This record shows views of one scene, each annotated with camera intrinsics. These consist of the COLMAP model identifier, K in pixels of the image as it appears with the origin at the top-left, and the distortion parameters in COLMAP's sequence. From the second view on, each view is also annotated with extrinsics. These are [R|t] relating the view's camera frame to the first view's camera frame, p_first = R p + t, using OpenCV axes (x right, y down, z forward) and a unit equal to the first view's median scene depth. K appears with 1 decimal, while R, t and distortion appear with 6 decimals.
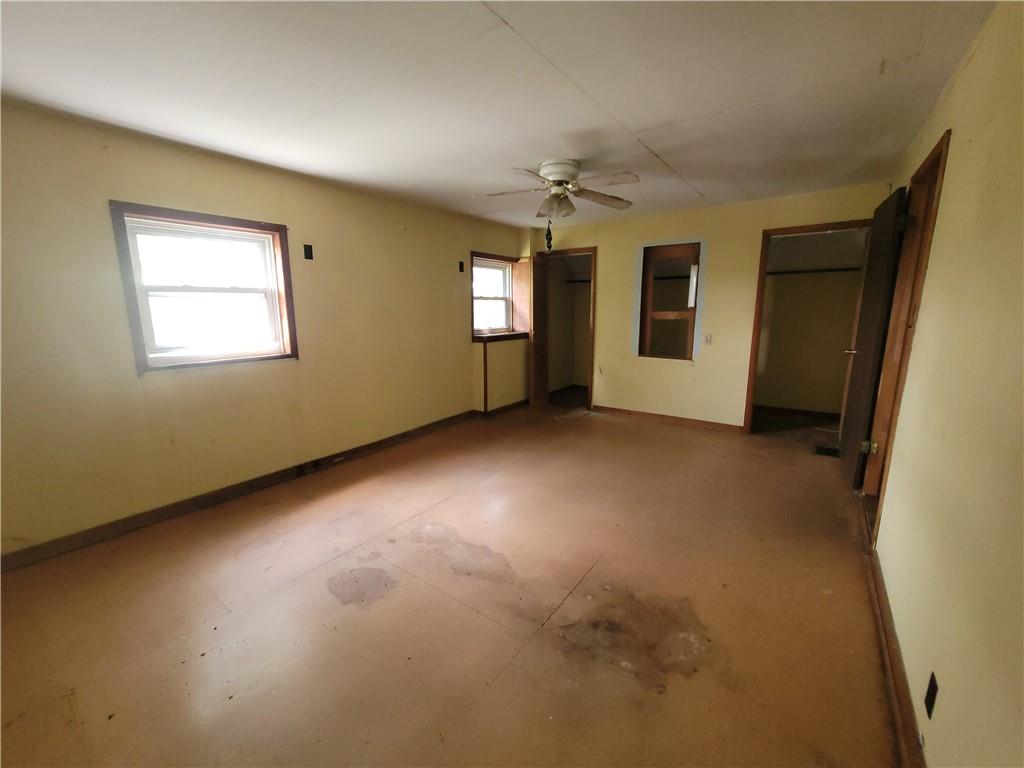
lens RADIAL K [[416.2, 0, 504.3], [0, 416.2, 380.7], [0, 0, 1]] dist [-0.003758, 0.000275]
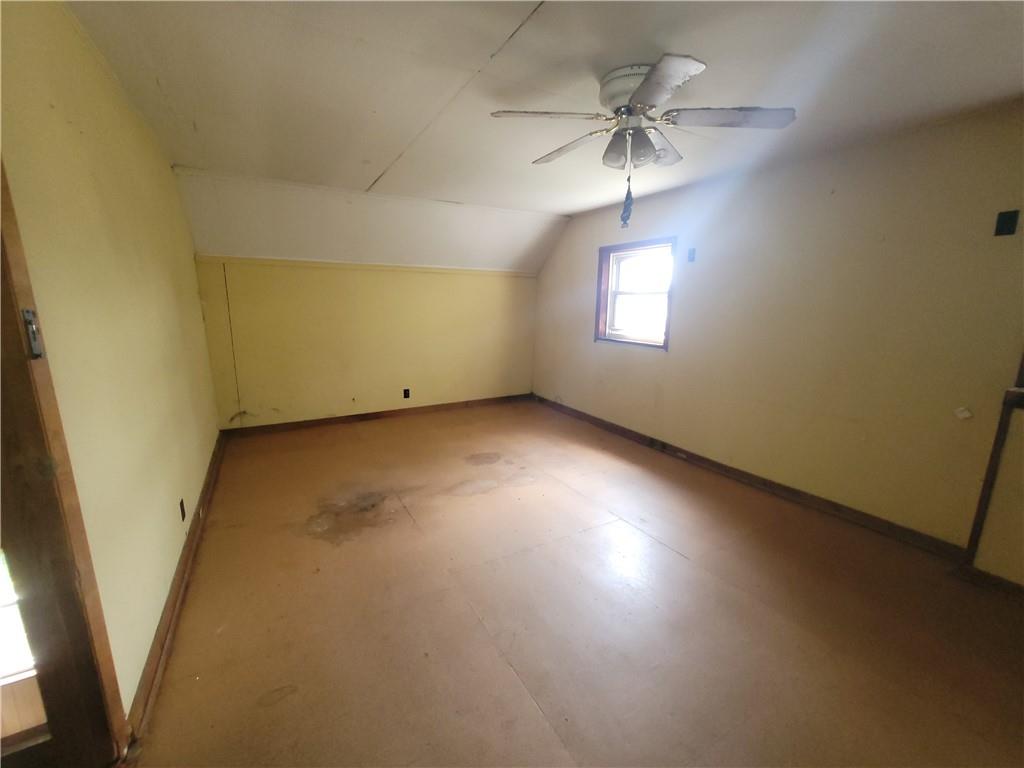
lens RADIAL K [[416.2, 0, 511.8], [0, 416.2, 384.5], [0, 0, 1]] dist [-0.003758, 0.000275]
pose [[-0.390643, 0.183020, -0.902165, 0.710789], [-0.172489, 0.948125, 0.267033, -0.191580], [0.904237, 0.259929, -0.338809, 0.990526]]
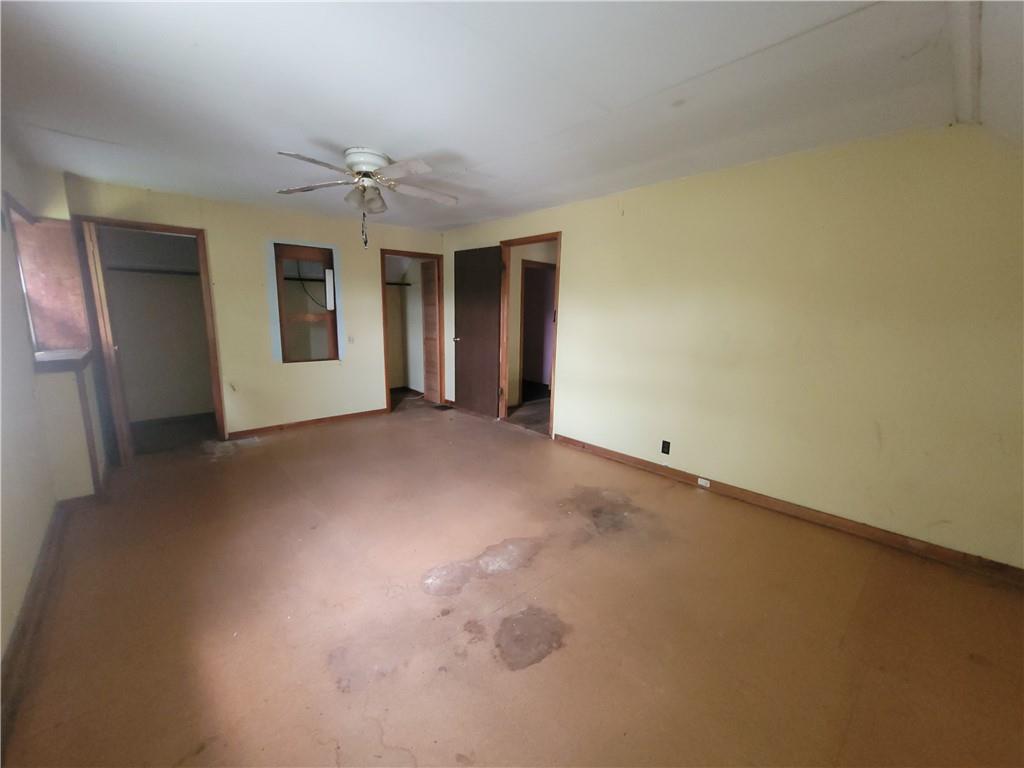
lens RADIAL K [[416.2, 0, 506.1], [0, 416.2, 385.7], [0, 0, 1]] dist [-0.003758, 0.000275]
pose [[0.195416, -0.165146, 0.966716, -0.661334], [0.159587, 0.977937, 0.134804, -0.078869], [-0.967649, 0.127933, 0.217460, 0.481706]]
